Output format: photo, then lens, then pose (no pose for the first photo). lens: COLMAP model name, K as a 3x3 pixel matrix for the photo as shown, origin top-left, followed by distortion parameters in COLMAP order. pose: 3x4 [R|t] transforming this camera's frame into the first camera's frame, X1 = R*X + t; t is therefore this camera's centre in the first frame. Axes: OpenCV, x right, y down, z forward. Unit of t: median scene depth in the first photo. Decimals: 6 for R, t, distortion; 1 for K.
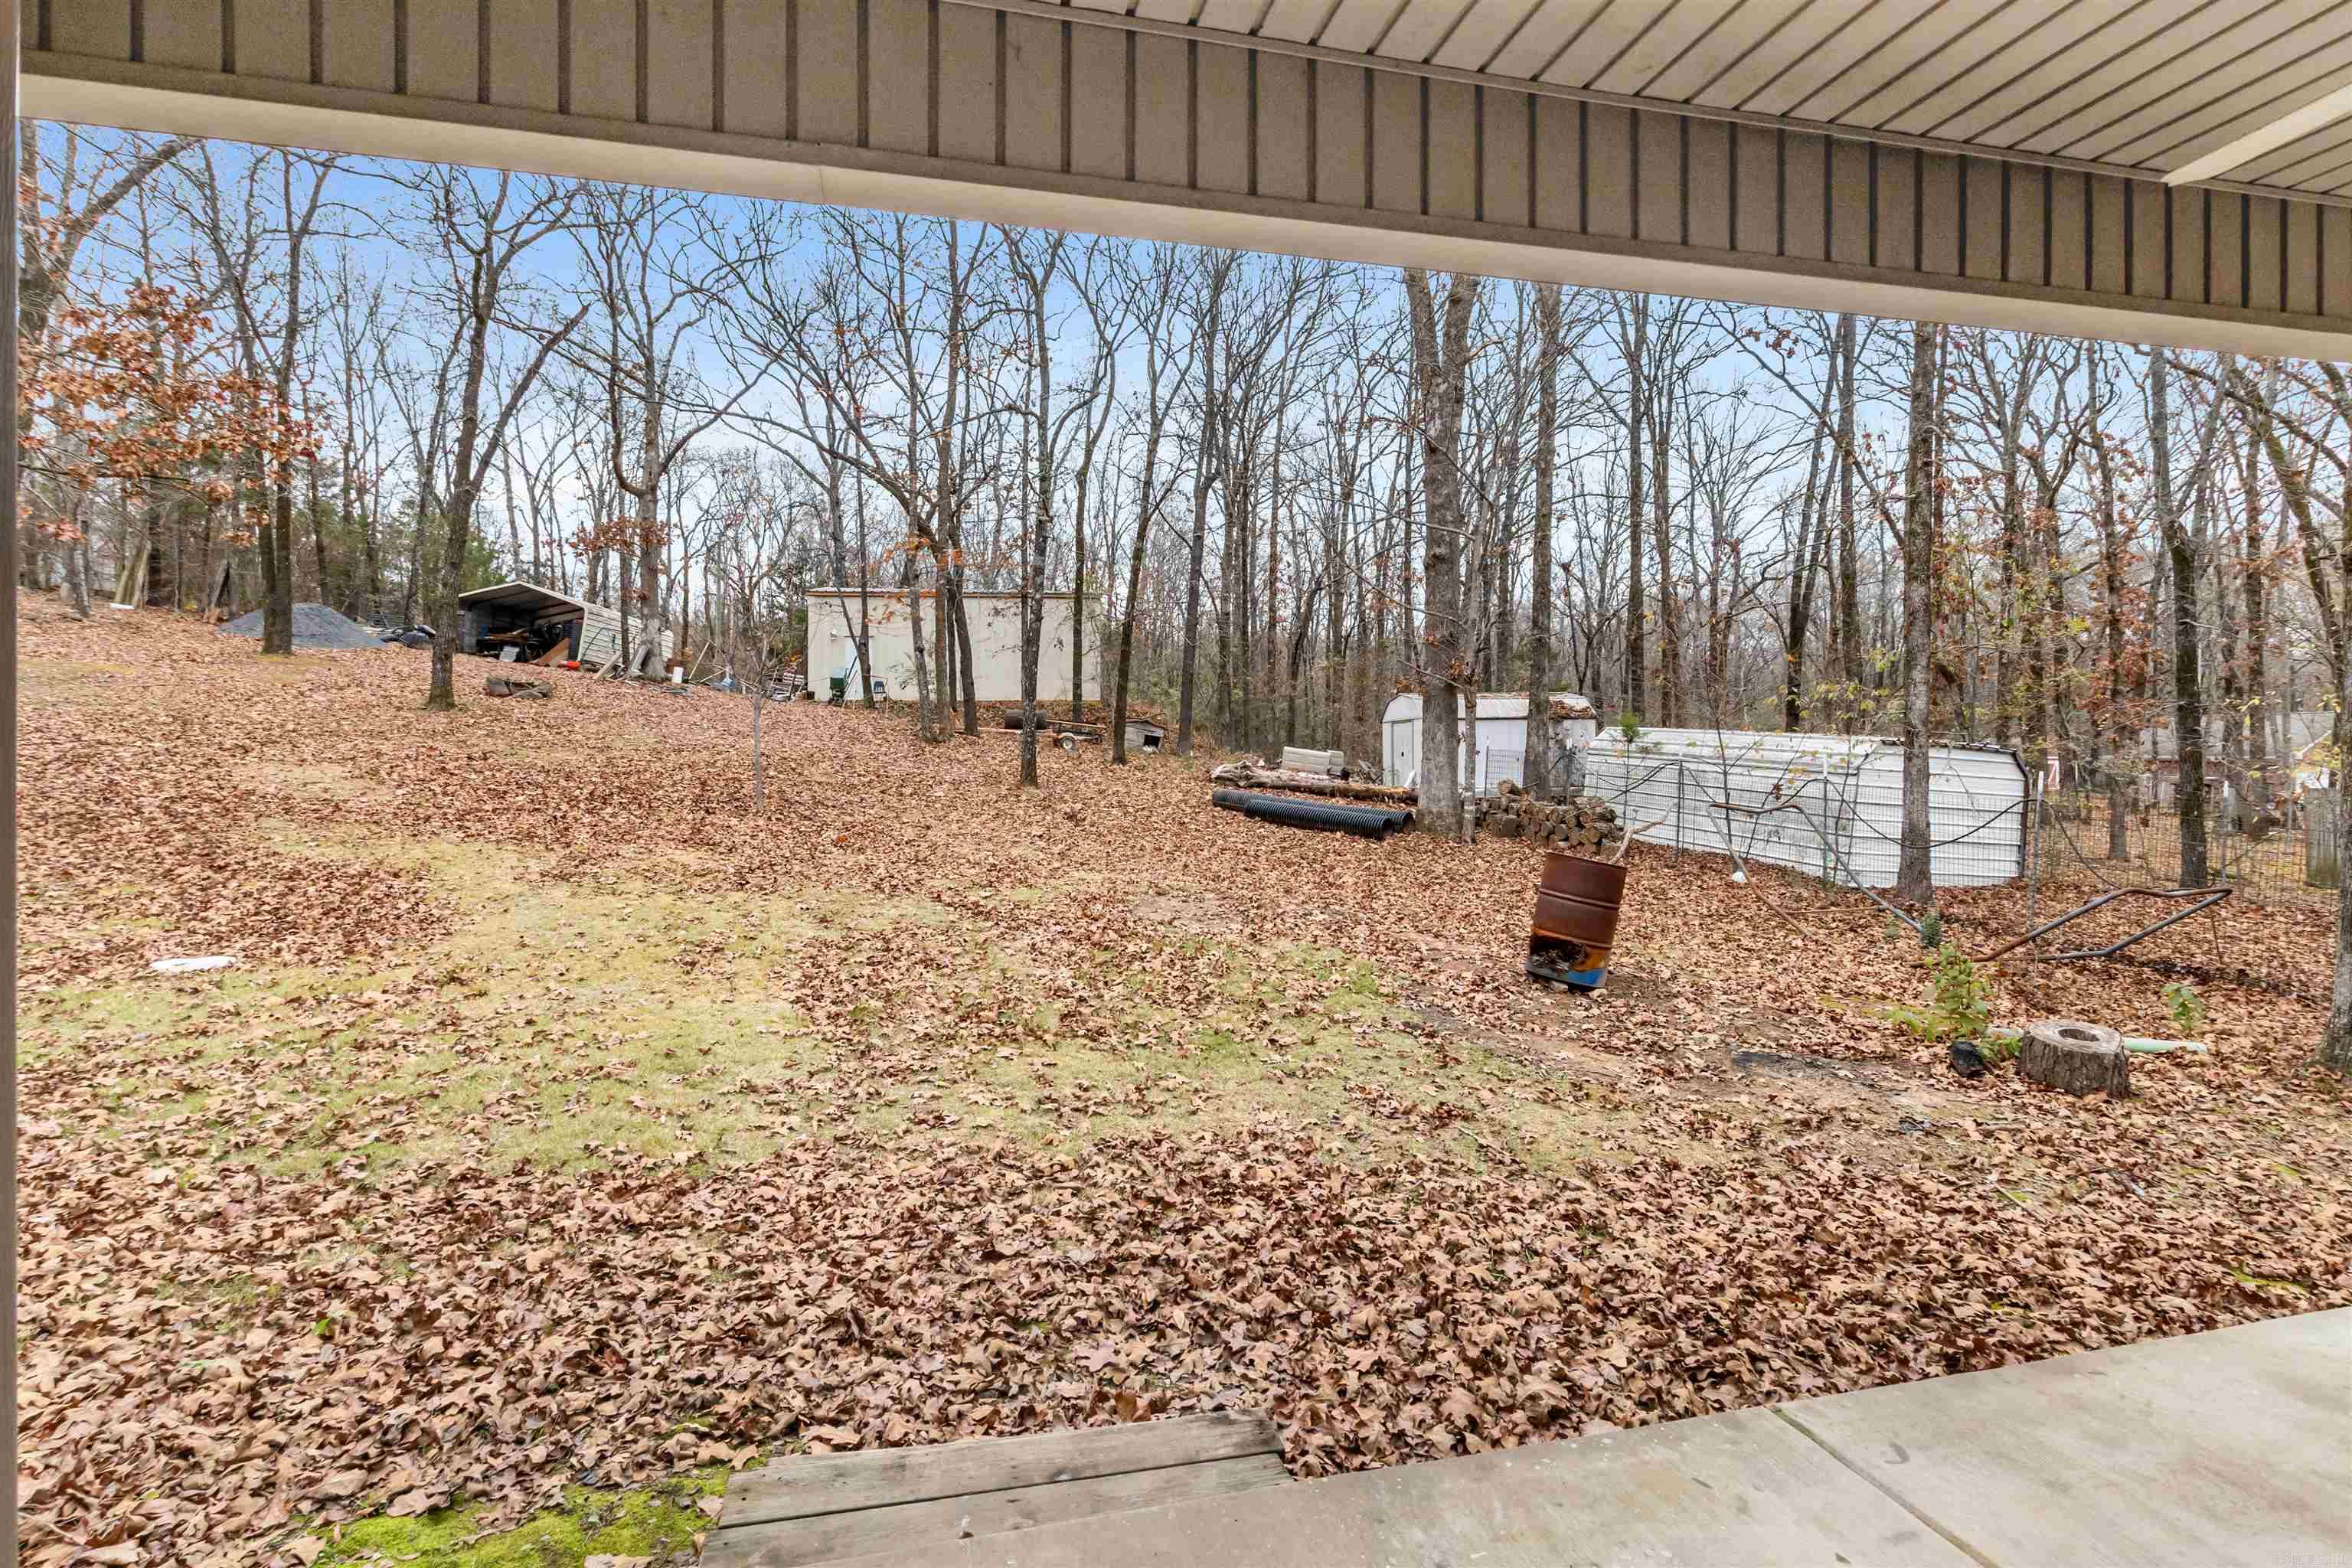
lens RADIAL K [[1114.5, 0, 1167.5], [0, 1114.5, 757.7], [0, 0, 1]] dist [0.006121, 0.000755]
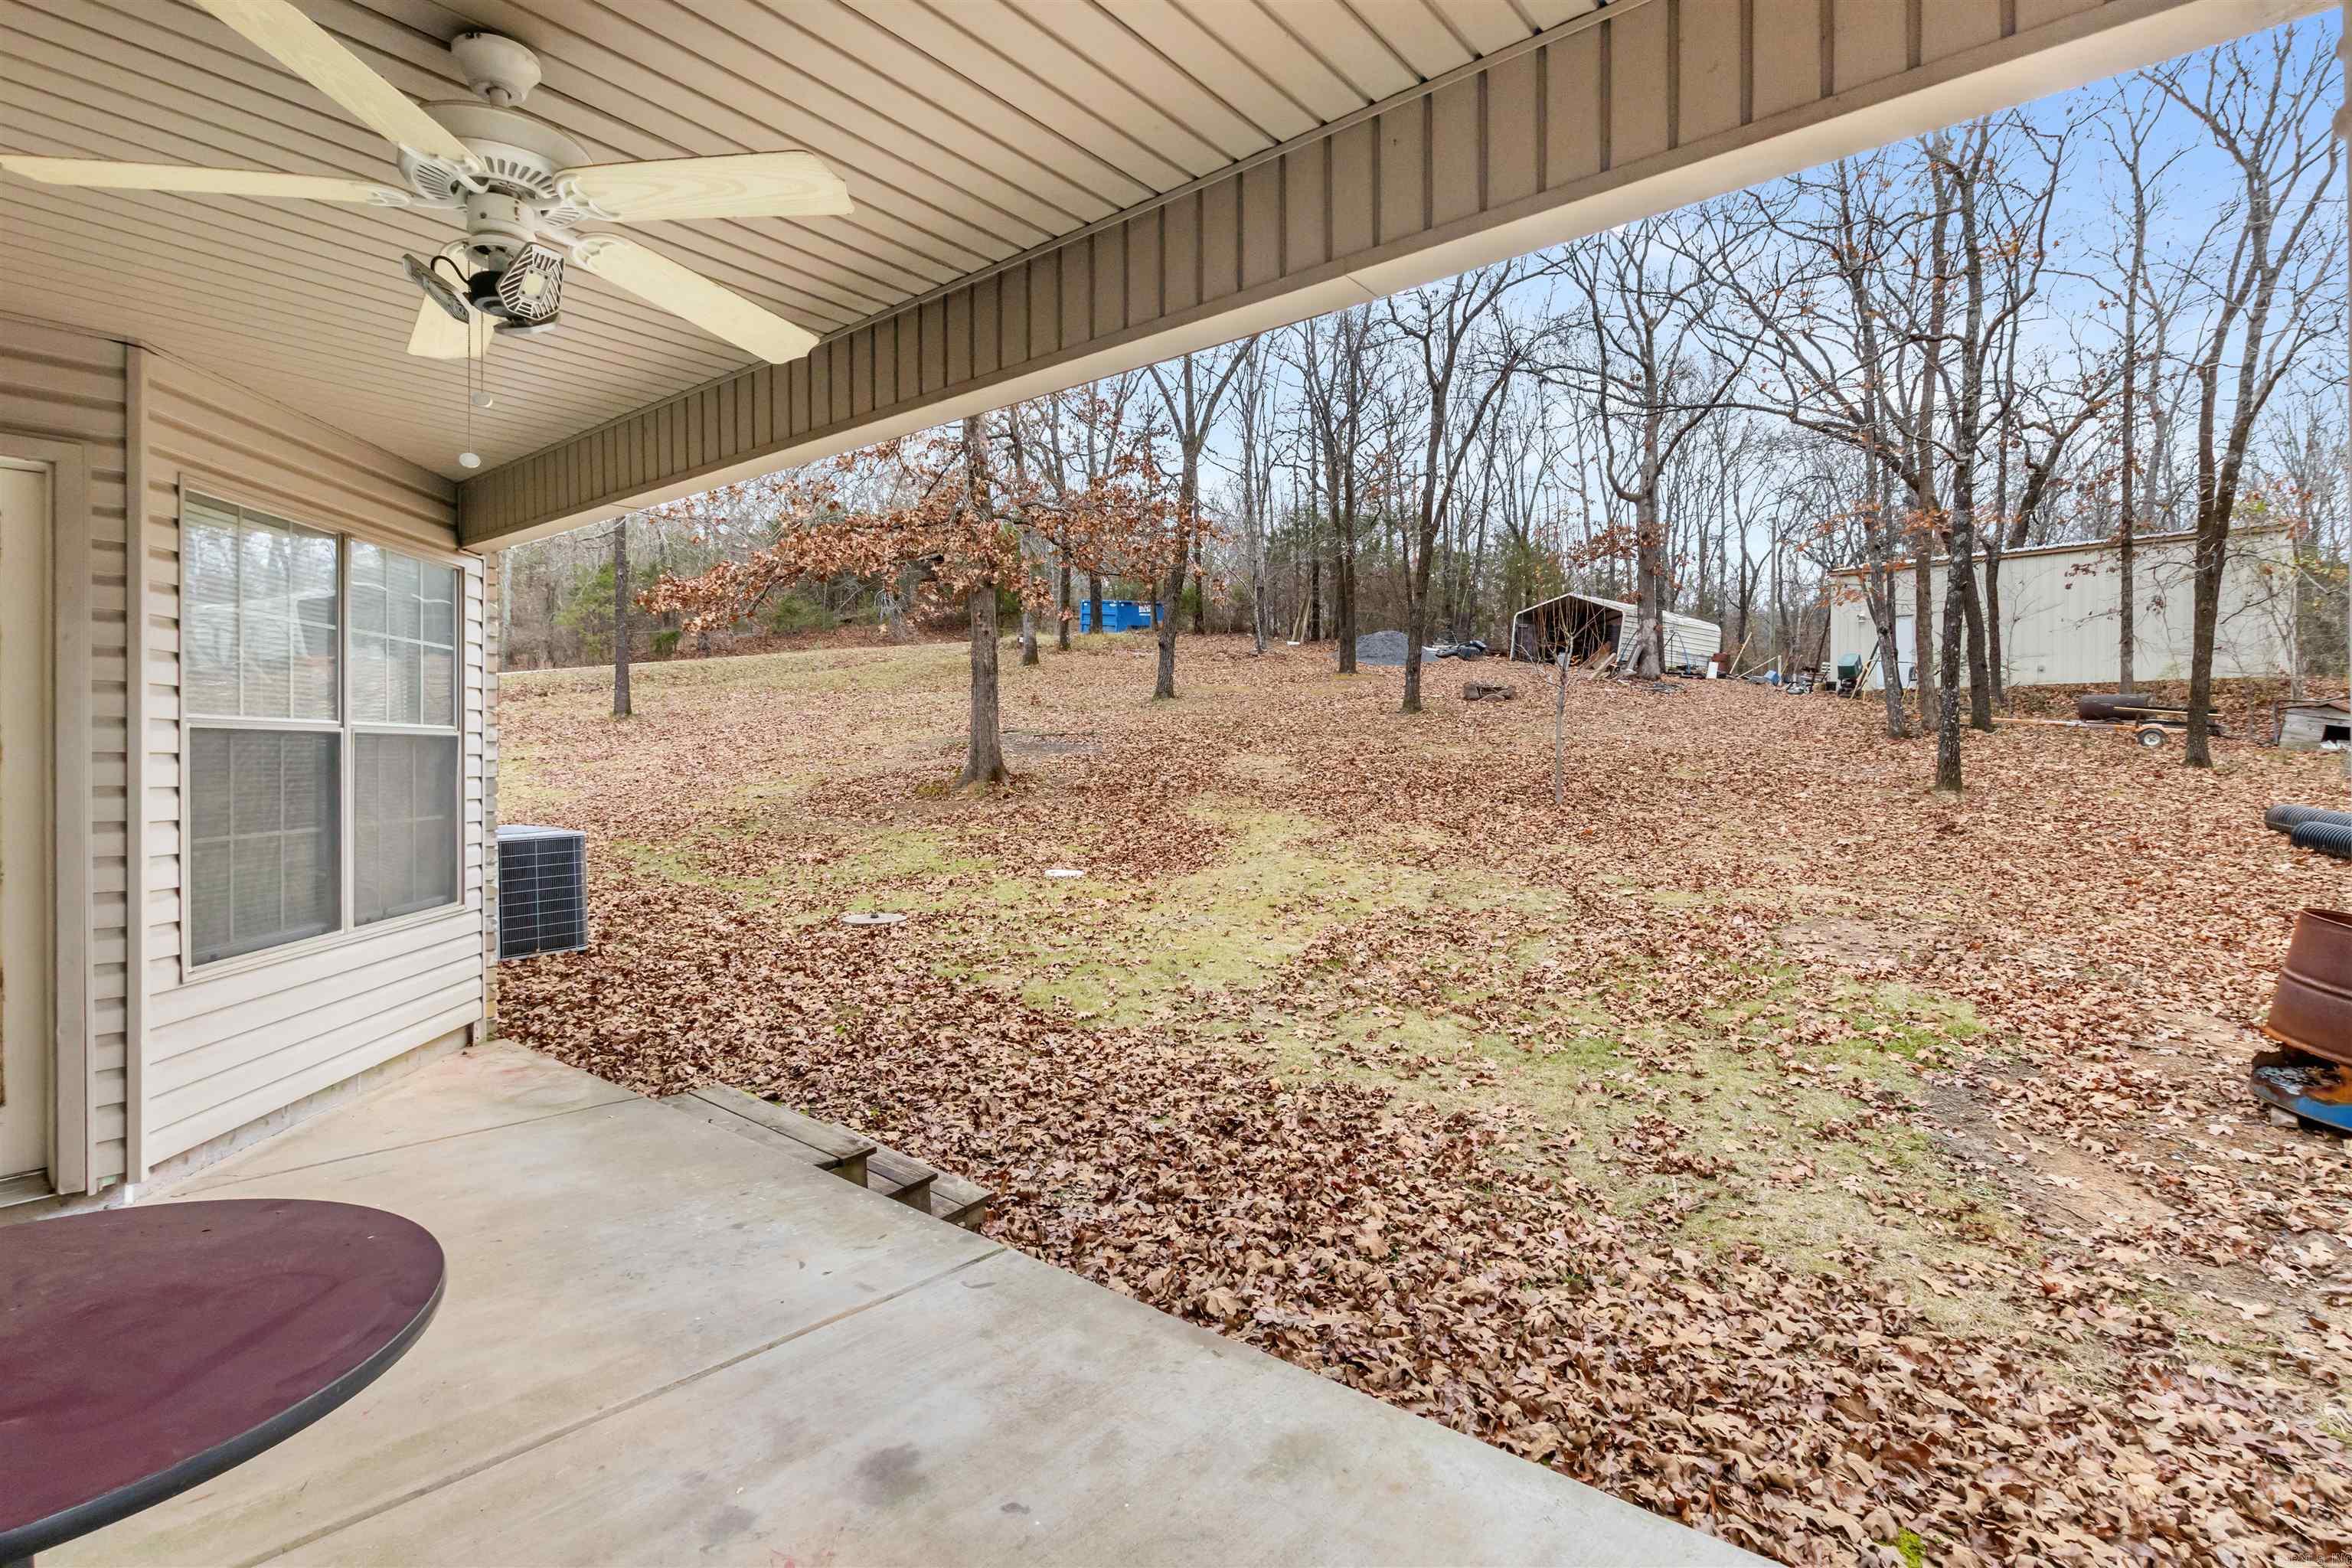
lens RADIAL K [[1114.5, 0, 1167.5], [0, 1114.5, 757.7], [0, 0, 1]] dist [0.006121, 0.000755]
pose [[0.603555, 0.011612, -0.797237, 0.133691], [-0.008573, 0.999931, 0.008074, -0.000084], [0.797275, 0.001962, 0.603613, 0.029194]]
